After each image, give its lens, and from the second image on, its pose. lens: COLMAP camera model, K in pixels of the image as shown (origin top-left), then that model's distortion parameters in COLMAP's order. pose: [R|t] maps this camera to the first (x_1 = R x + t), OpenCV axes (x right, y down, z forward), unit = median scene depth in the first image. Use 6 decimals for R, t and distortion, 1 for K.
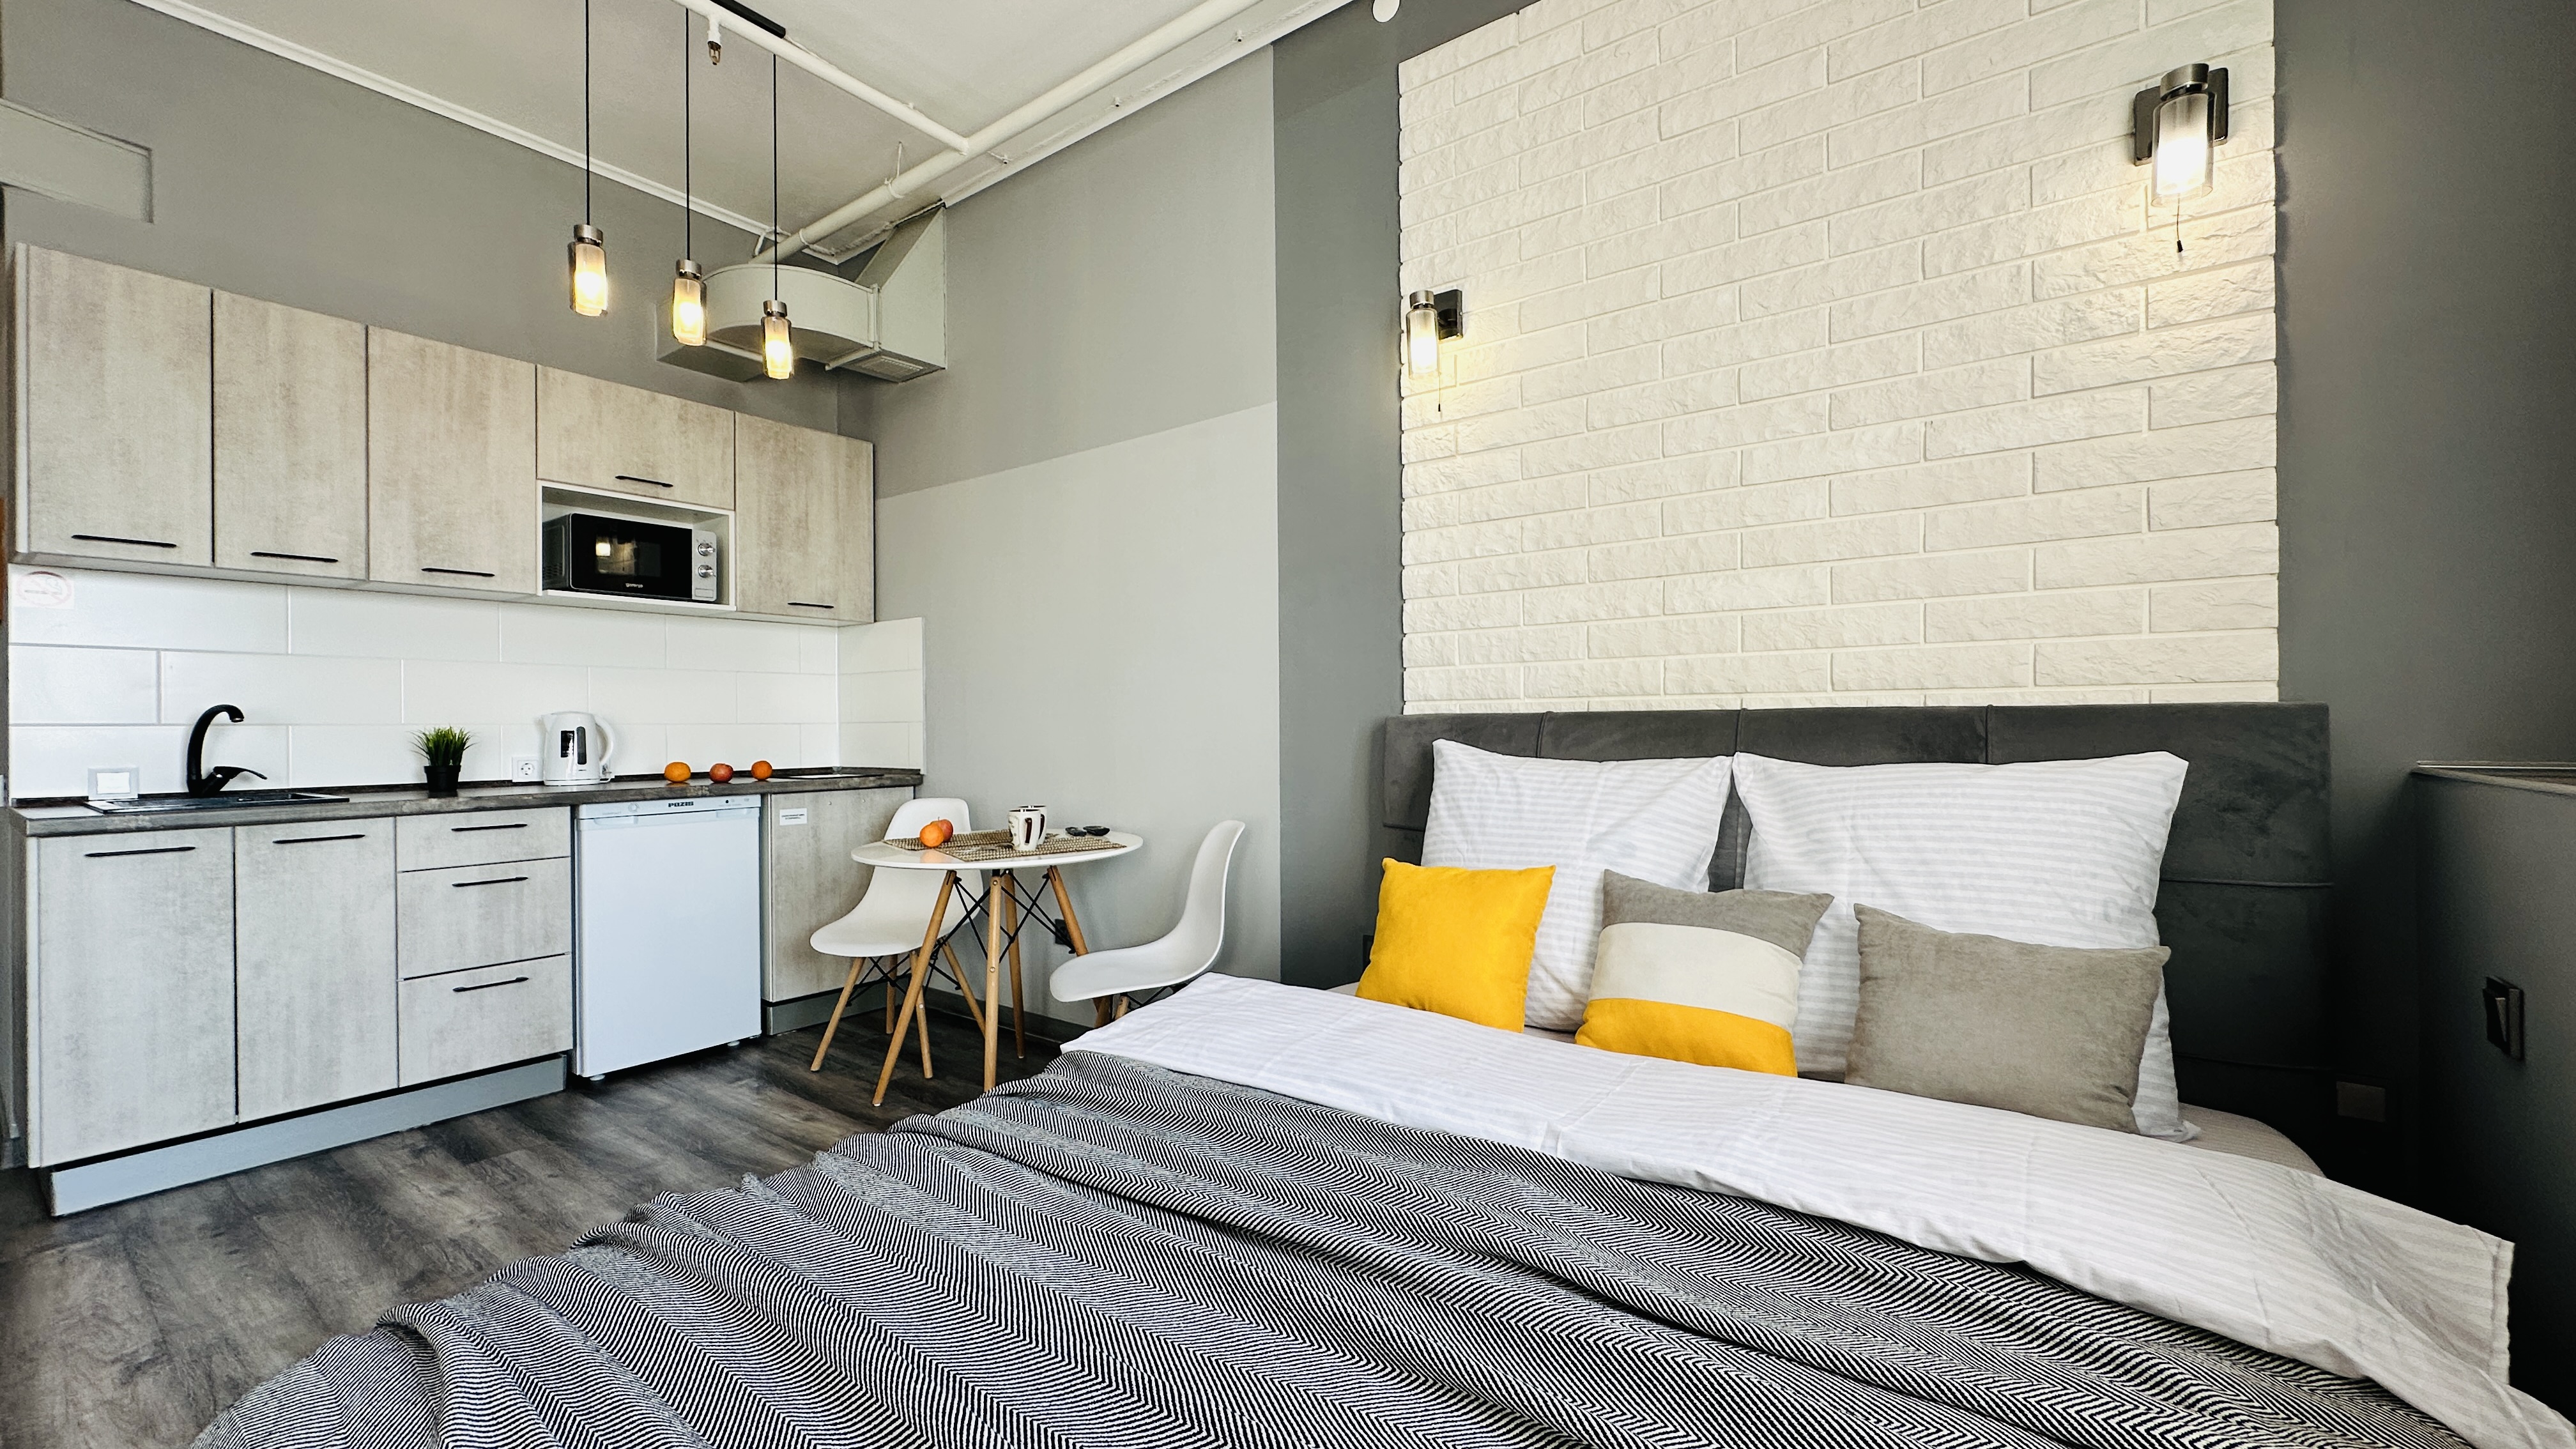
lens RADIAL K [[1025.6, 0, 1291.6], [0, 1025.6, 725.6], [0, 0, 1]] dist [-0.002952, 0.001102]
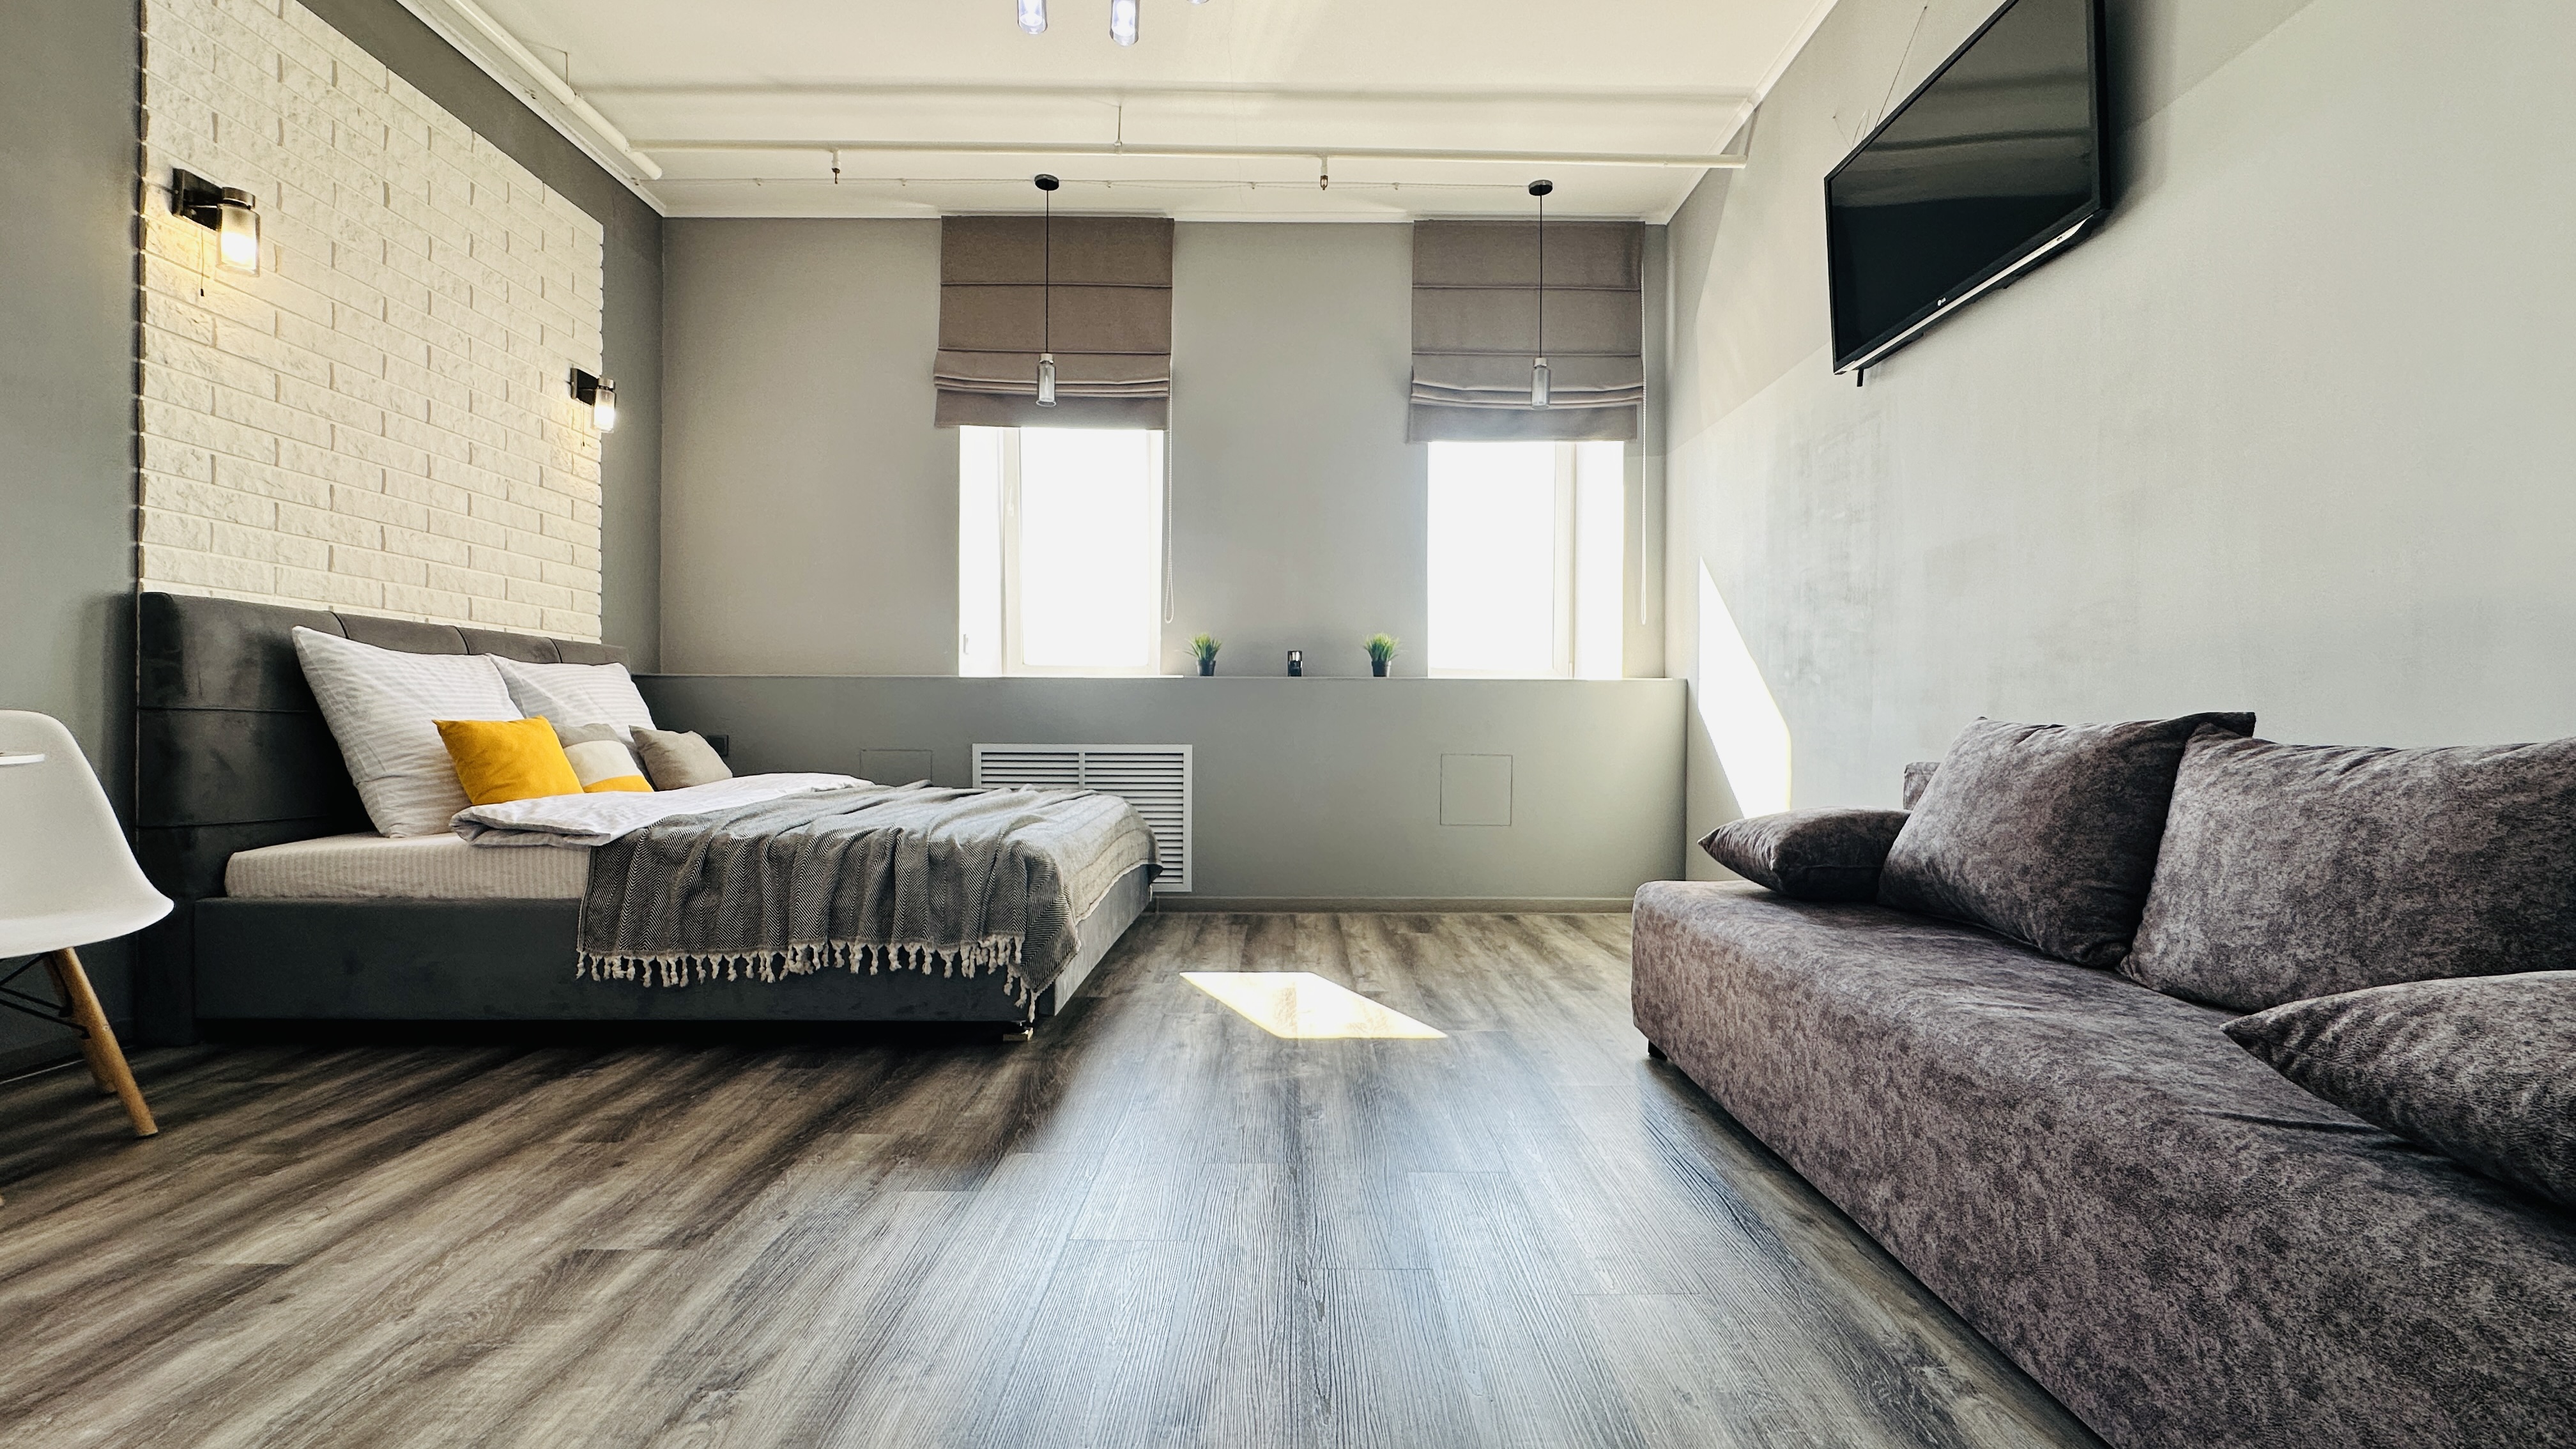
lens RADIAL K [[1025.6, 0, 1289.7], [0, 1025.6, 724.9], [0, 0, 1]] dist [-0.002952, 0.001102]
pose [[-0.600901, 0.005739, 0.799303, -1.234661], [0.000682, 0.999978, -0.006667, 0.114293], [-0.799323, -0.003461, -0.600892, 0.717700]]
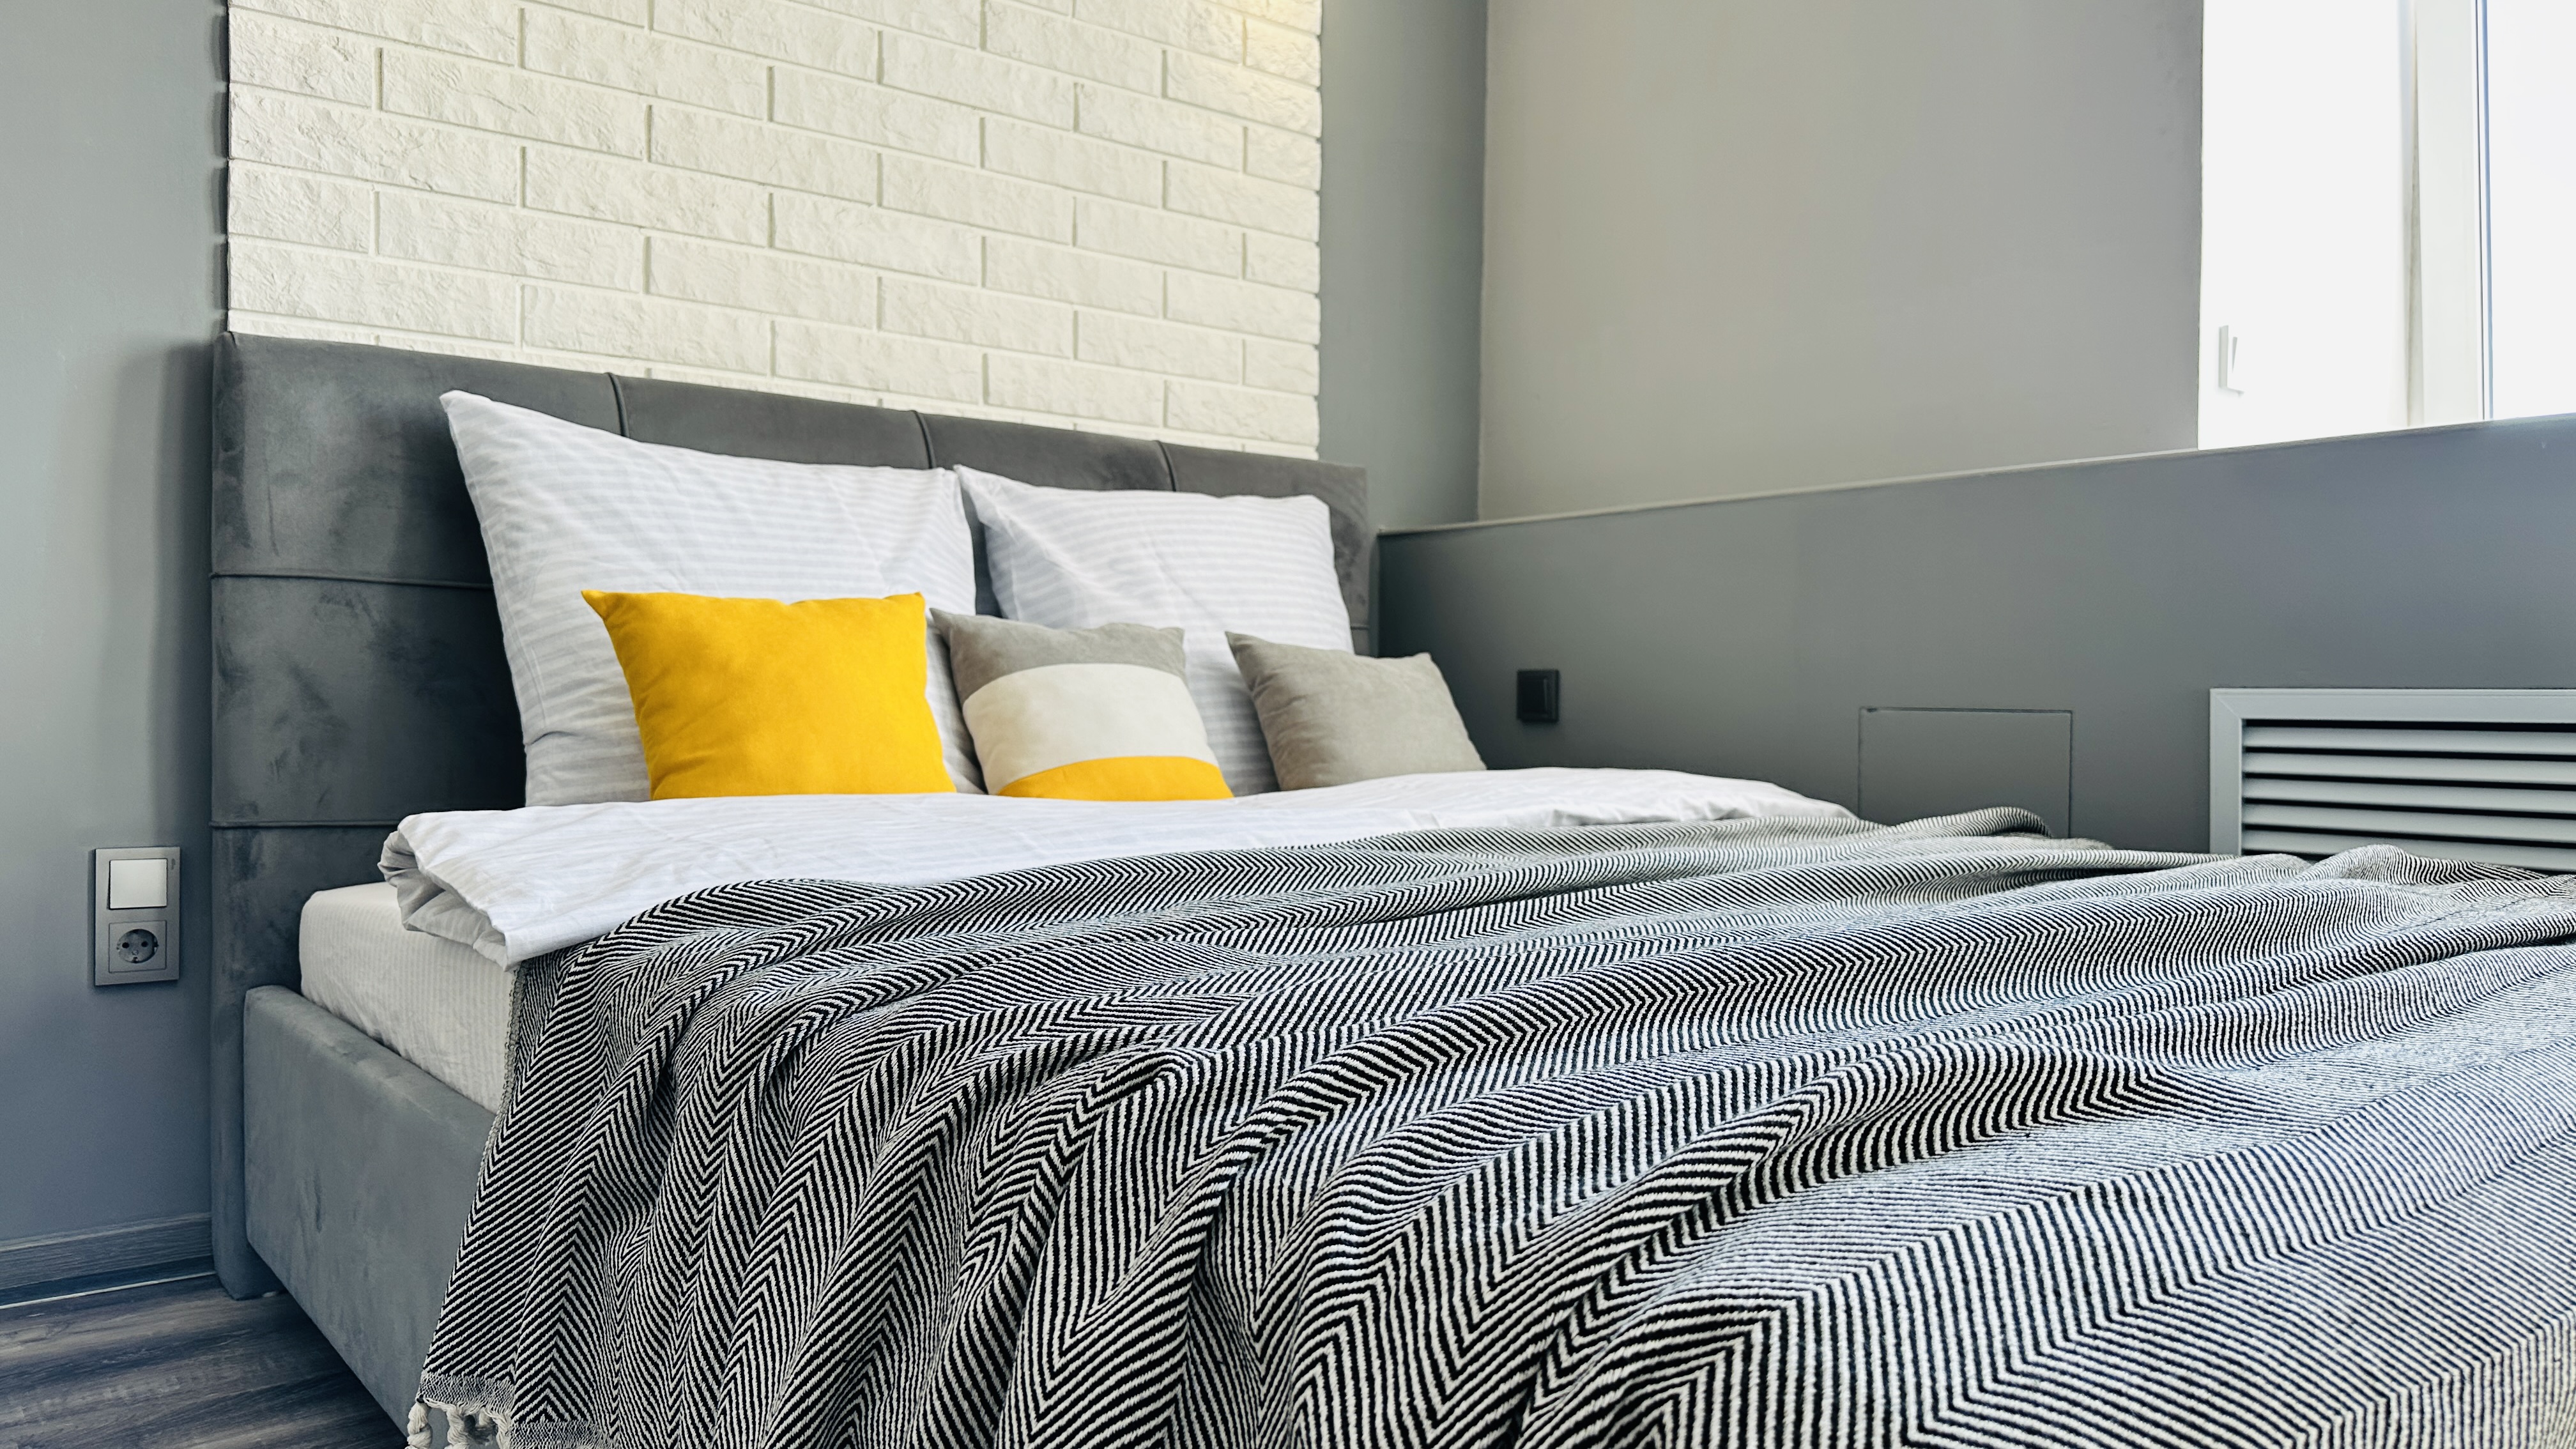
lens RADIAL K [[1828.0, 0, 1273.9], [0, 1828.0, 738.6], [0, 0, 1]] dist [0.012887, -0.023036]
pose [[0.251784, -0.007638, 0.967753, -0.542176], [-0.010223, 0.999892, 0.010551, 0.148593], [-0.967729, -0.012550, 0.251679, 0.351980]]
